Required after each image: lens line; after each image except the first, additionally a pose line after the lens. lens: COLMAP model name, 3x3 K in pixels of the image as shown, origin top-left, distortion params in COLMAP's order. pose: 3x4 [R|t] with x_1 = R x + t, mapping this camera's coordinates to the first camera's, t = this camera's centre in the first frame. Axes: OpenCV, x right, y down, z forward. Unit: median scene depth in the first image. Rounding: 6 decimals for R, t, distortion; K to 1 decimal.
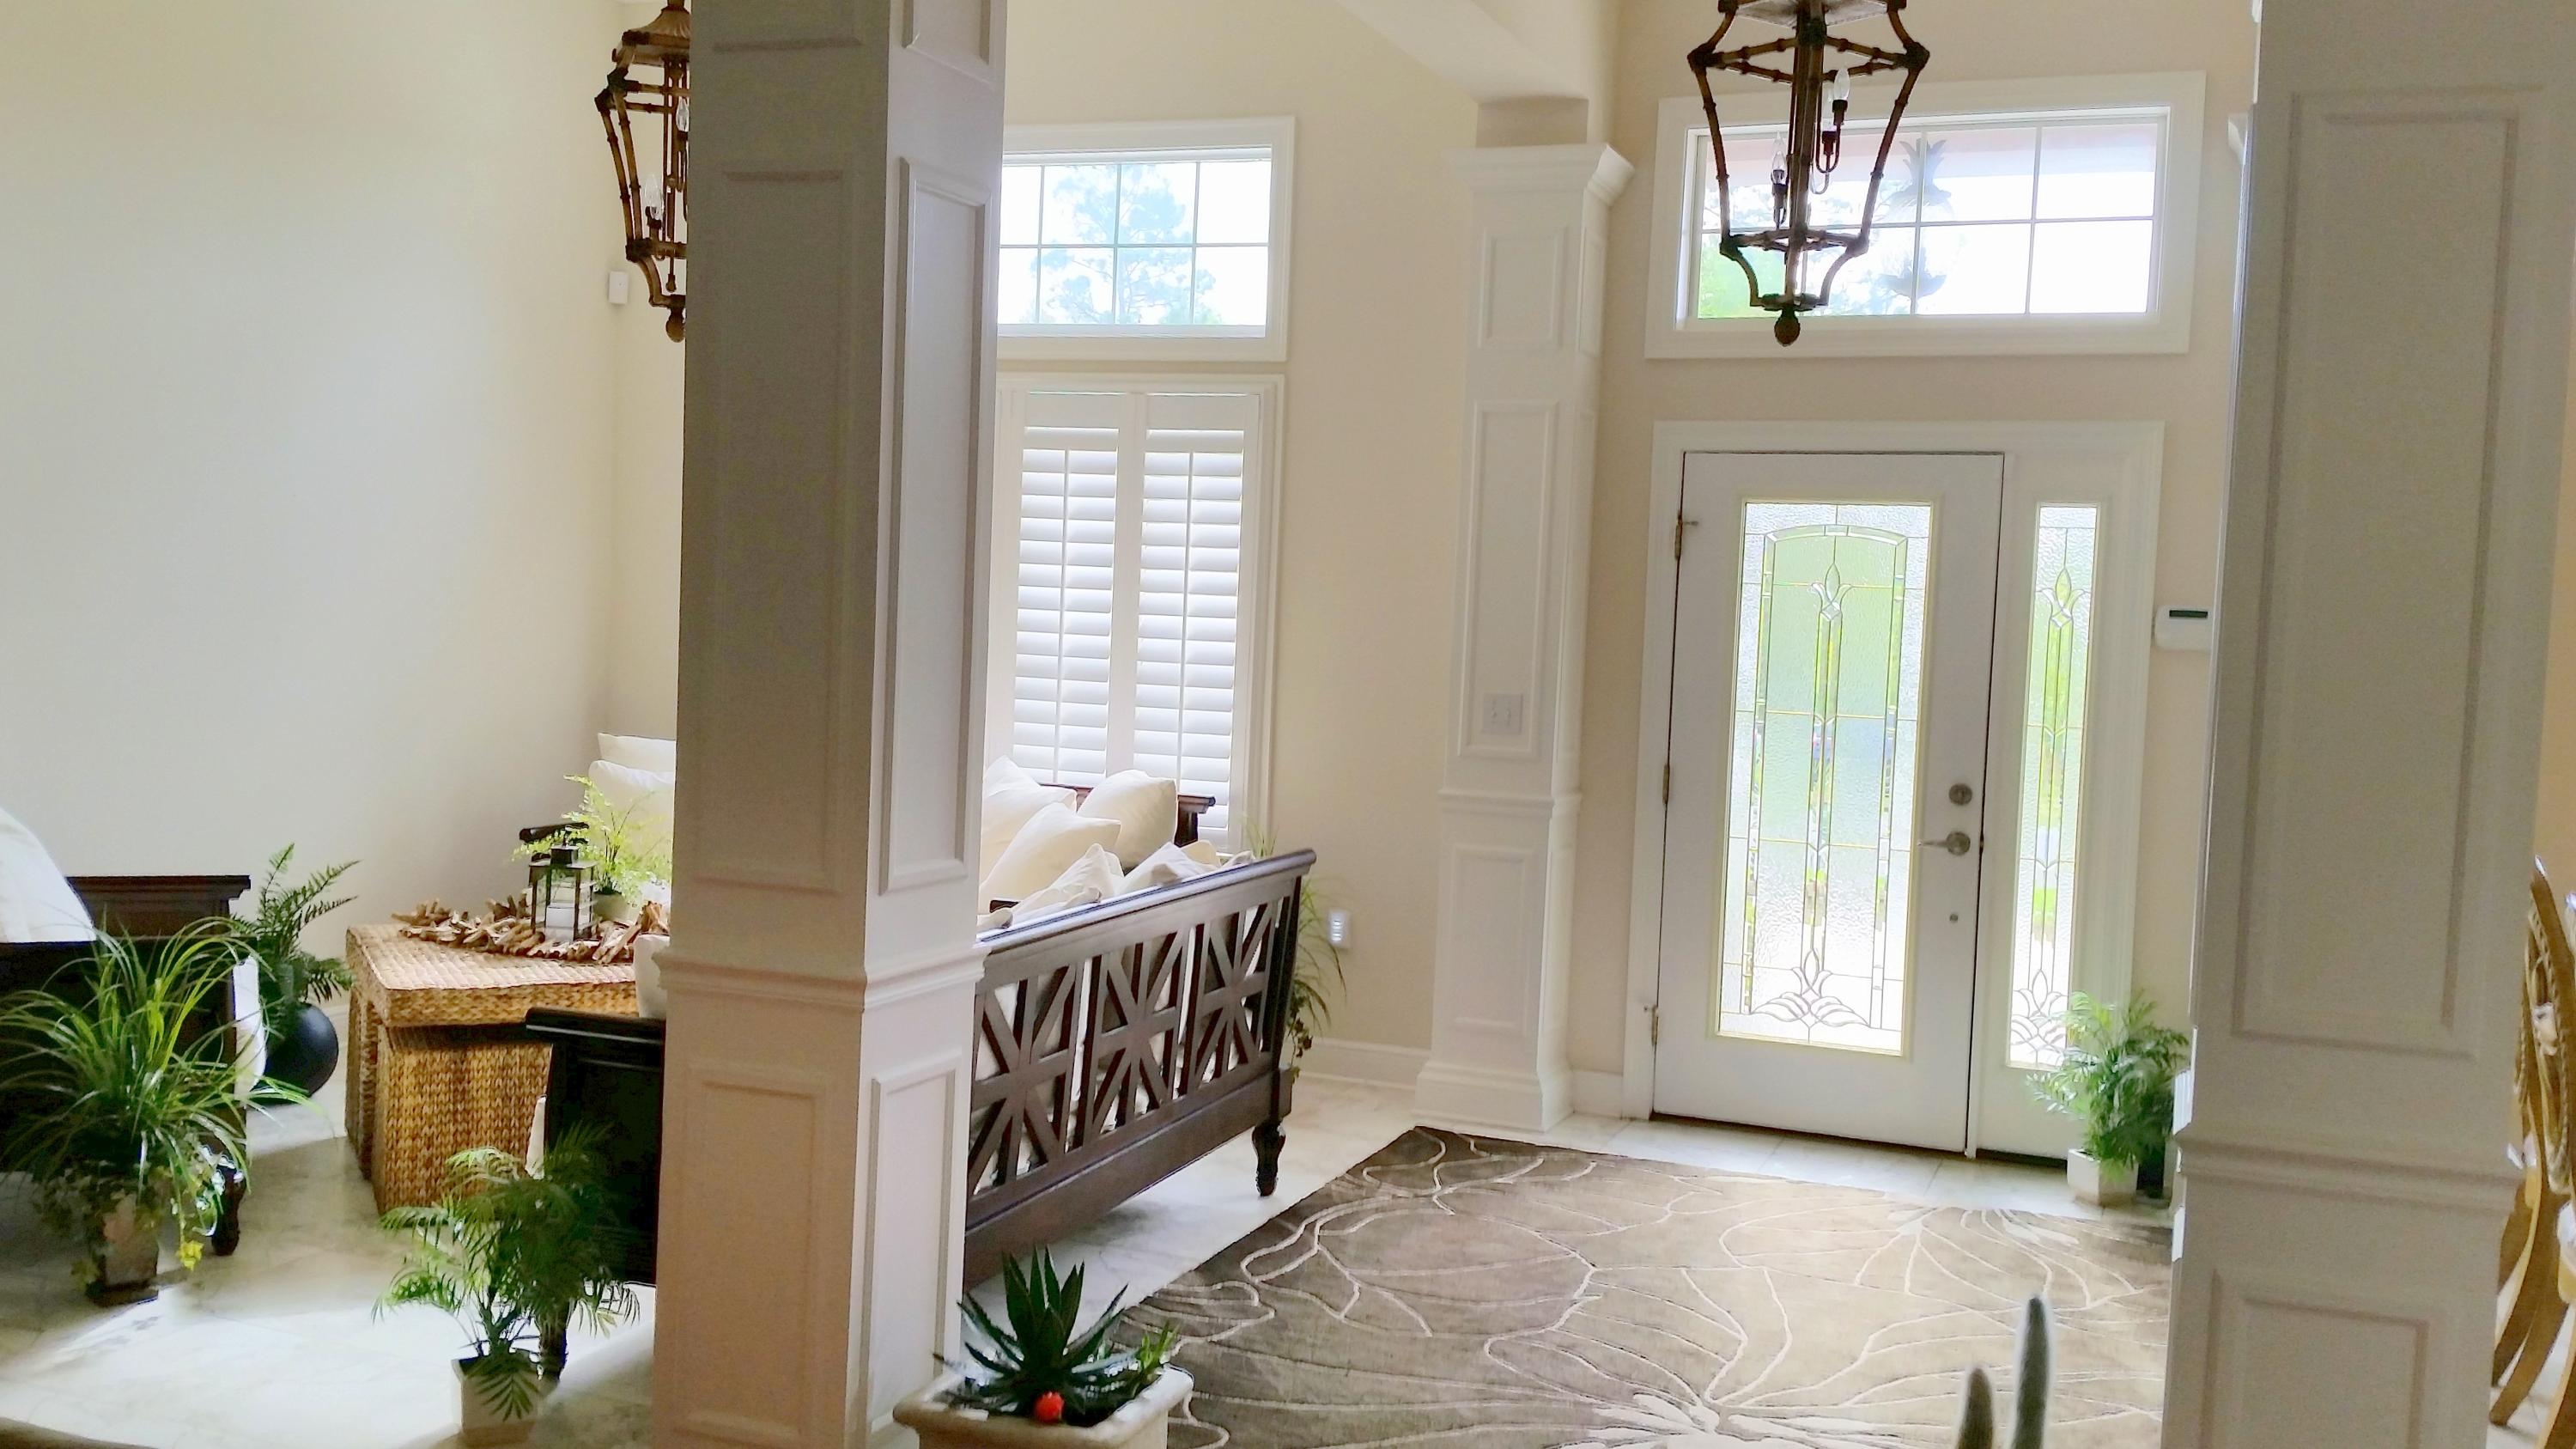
lens RADIAL K [[2295.9, 0, 1303.0], [0, 2295.9, 756.2], [0, 0, 1]] dist [0.090388, -0.170506]
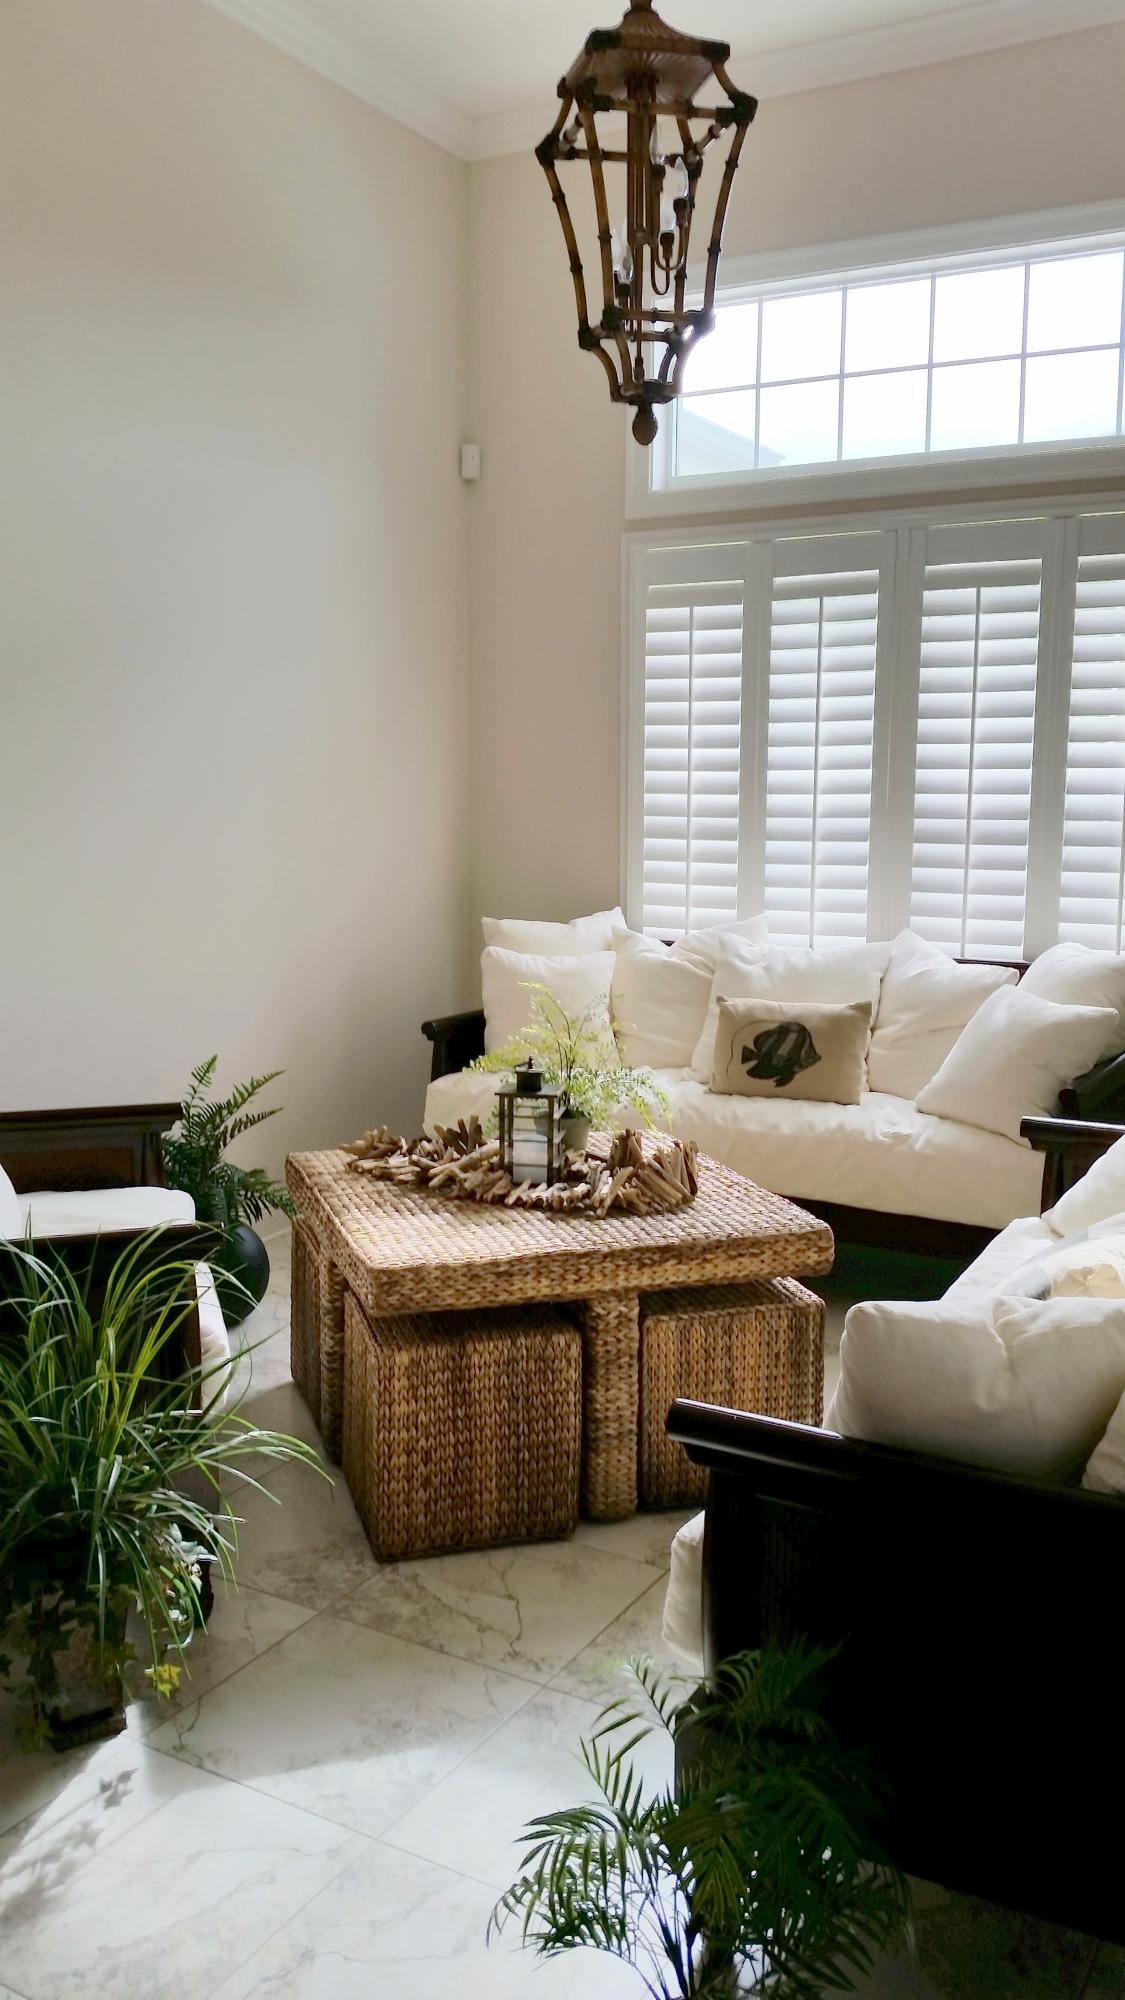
lens RADIAL K [[1657.7, 0, 572.6], [0, 1657.7, 1038.6], [0, 0, 1]] dist [0.117214, -0.242835]
pose [[0.987442, -0.016278, -0.157139, -0.193094], [0.029643, 0.996101, 0.083089, -0.019871], [0.155174, -0.086704, 0.984075, 0.374593]]
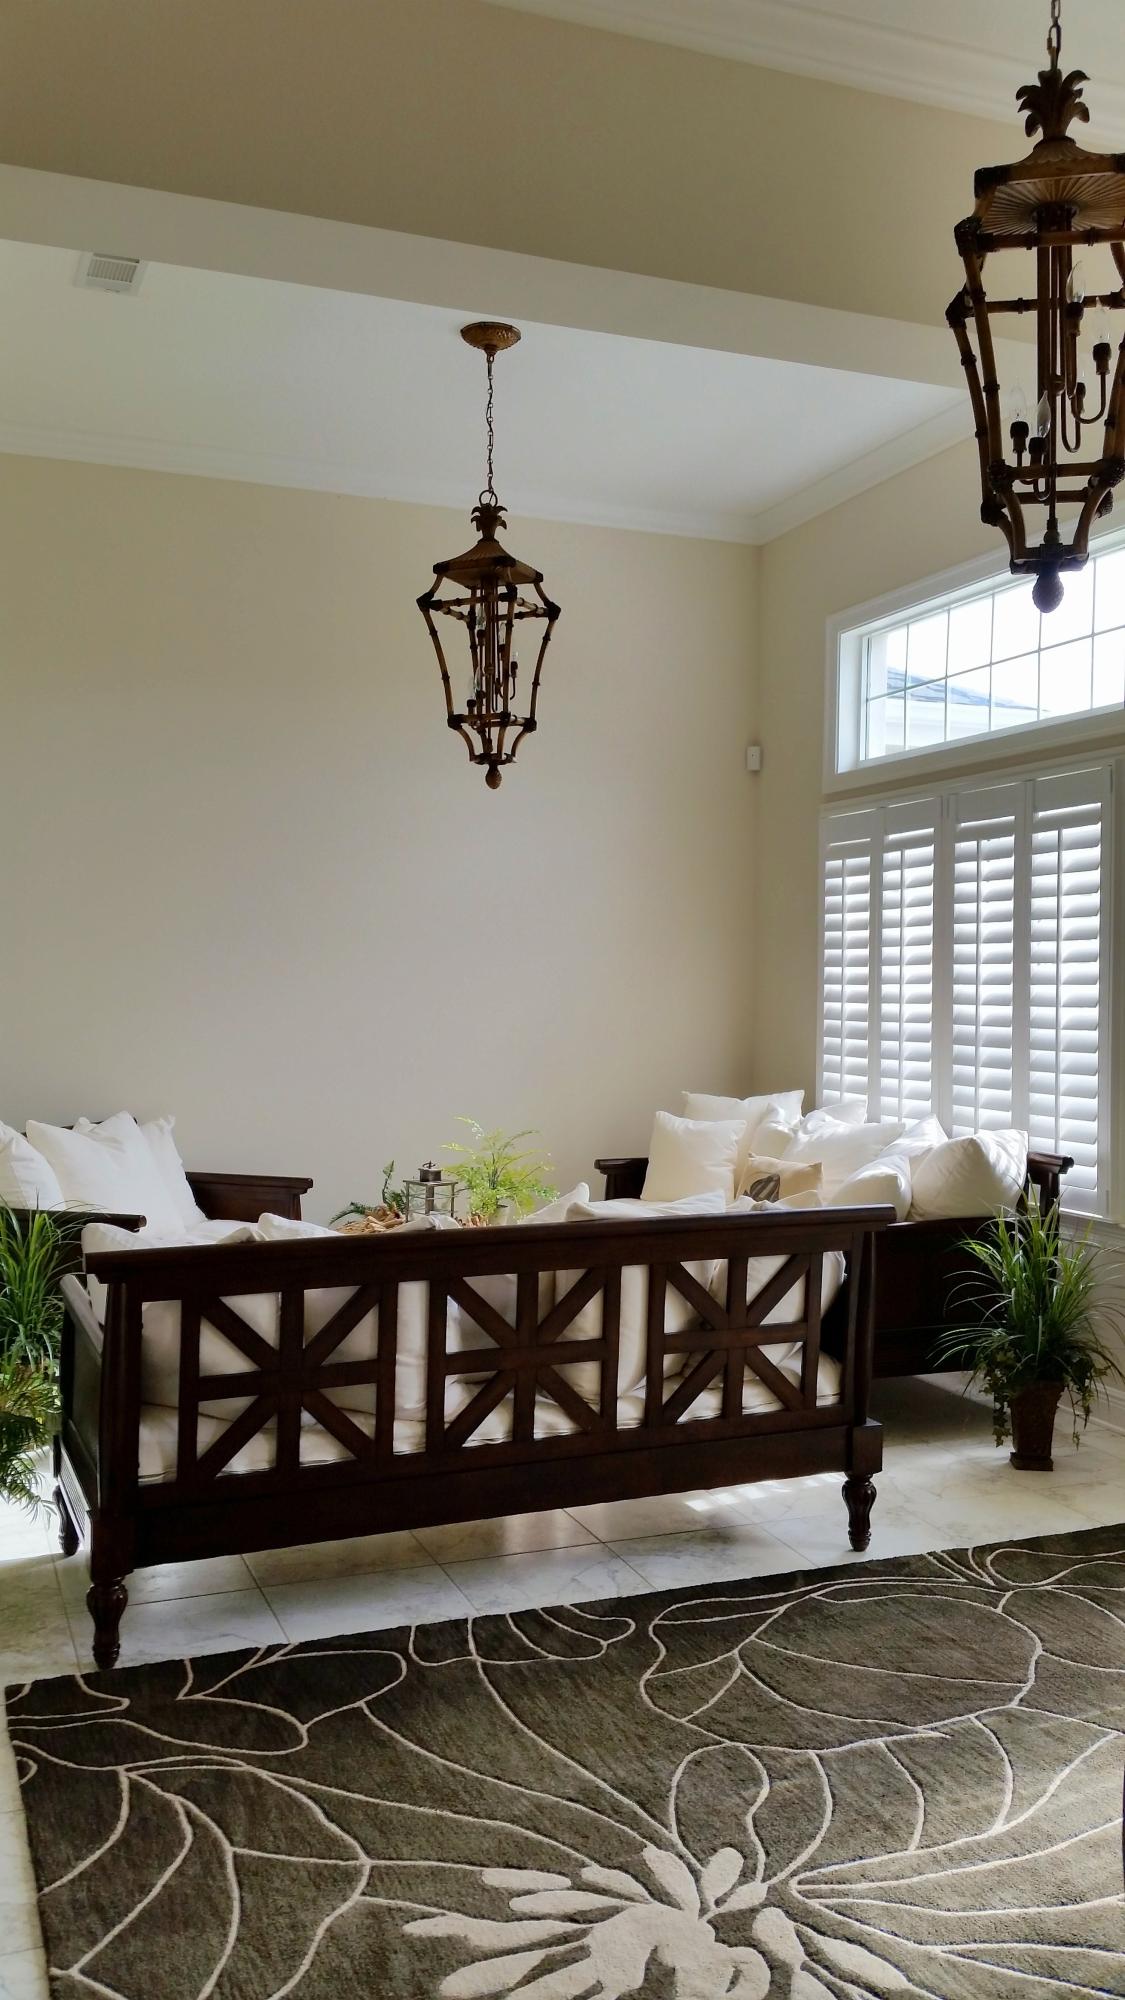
lens RADIAL K [[1657.7, 0, 575.9], [0, 1657.7, 997.9], [0, 0, 1]] dist [0.117214, -0.242835]
pose [[0.685342, -0.031238, -0.727551, 0.418644], [-0.028700, 0.997145, -0.069849, 0.005706], [0.727656, 0.068751, 0.682488, 0.377448]]
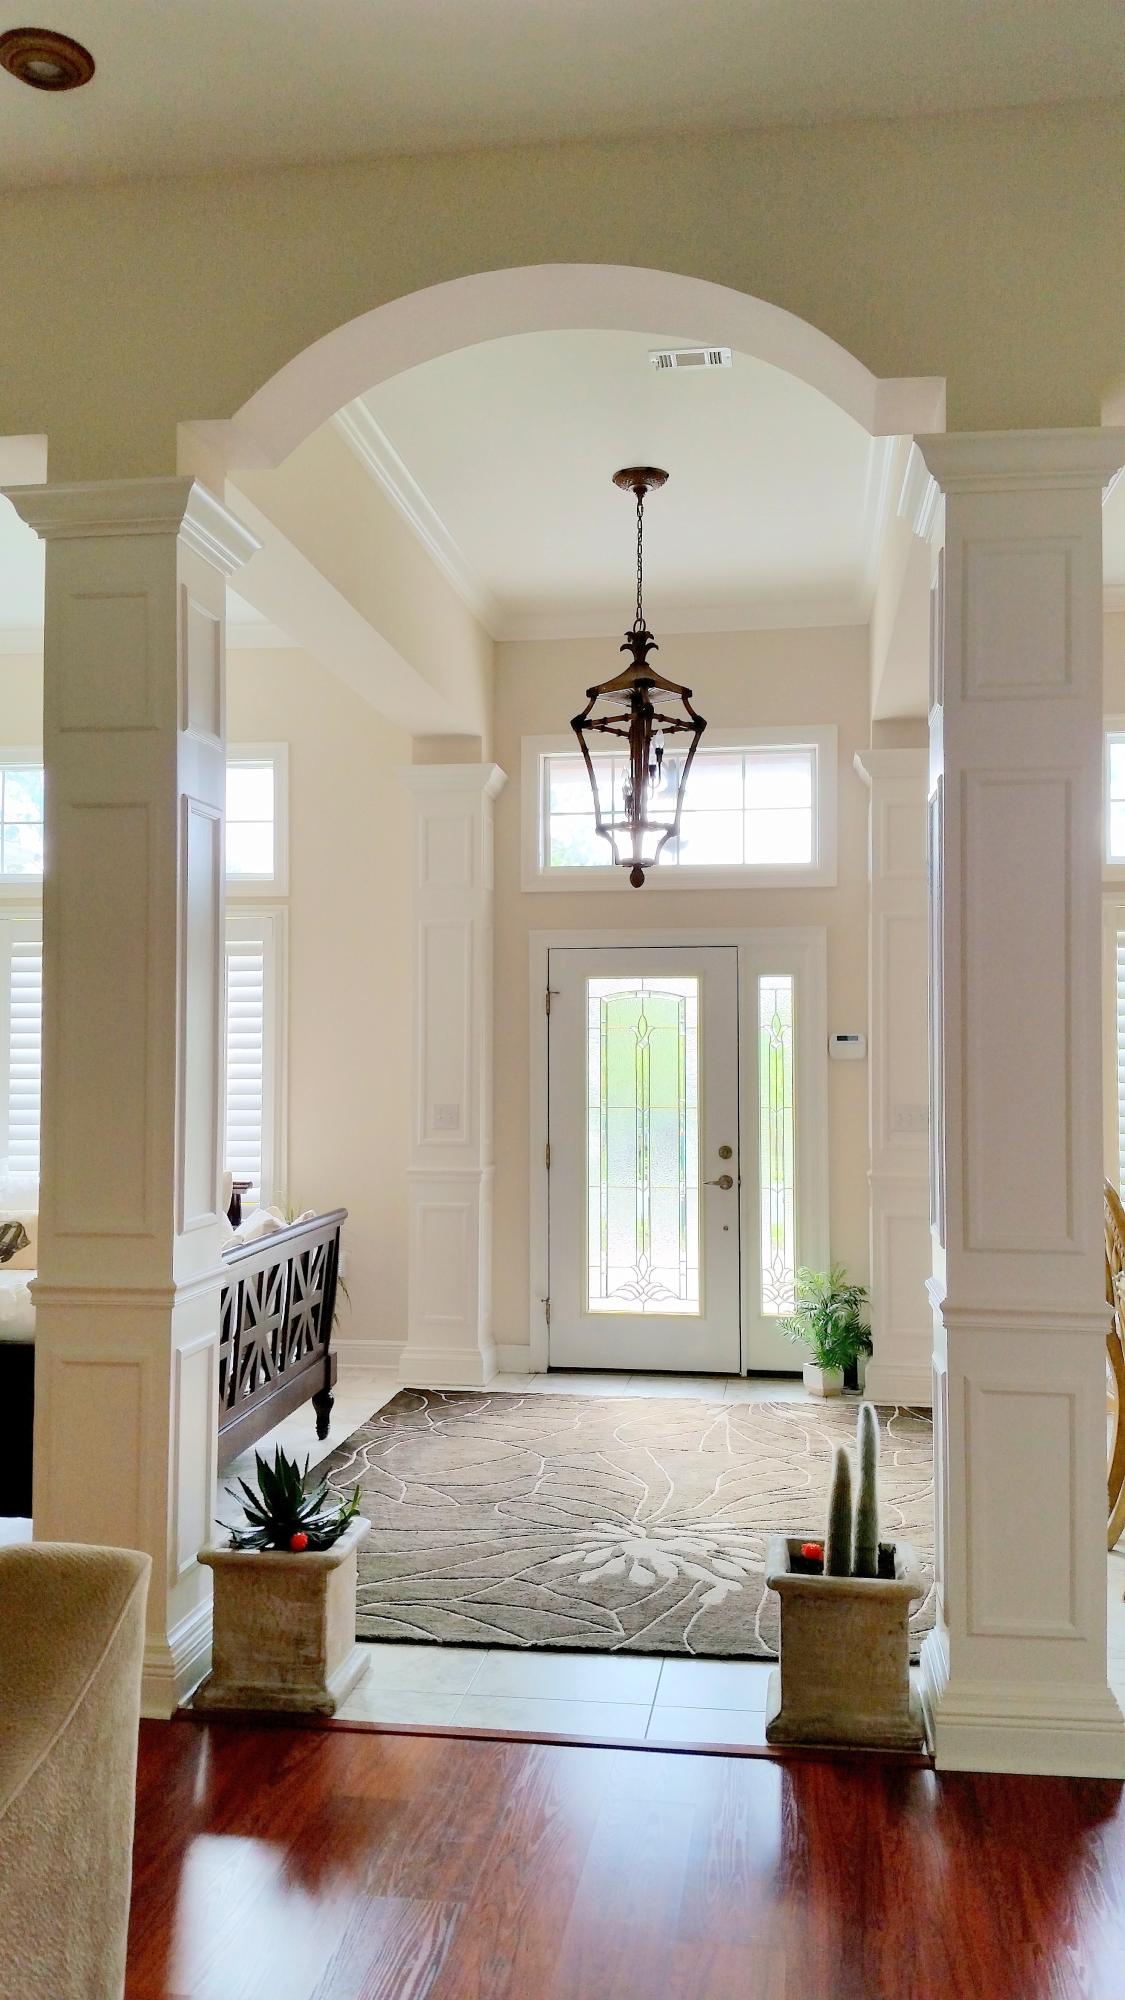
lens RADIAL K [[1657.7, 0, 570.6], [0, 1657.7, 1014.0], [0, 0, 1]] dist [0.117214, -0.242835]
pose [[0.968820, -0.034066, 0.245411, -0.115517], [0.055456, 0.995188, -0.080782, 0.008786], [-0.241478, 0.091872, 0.966048, -0.132586]]
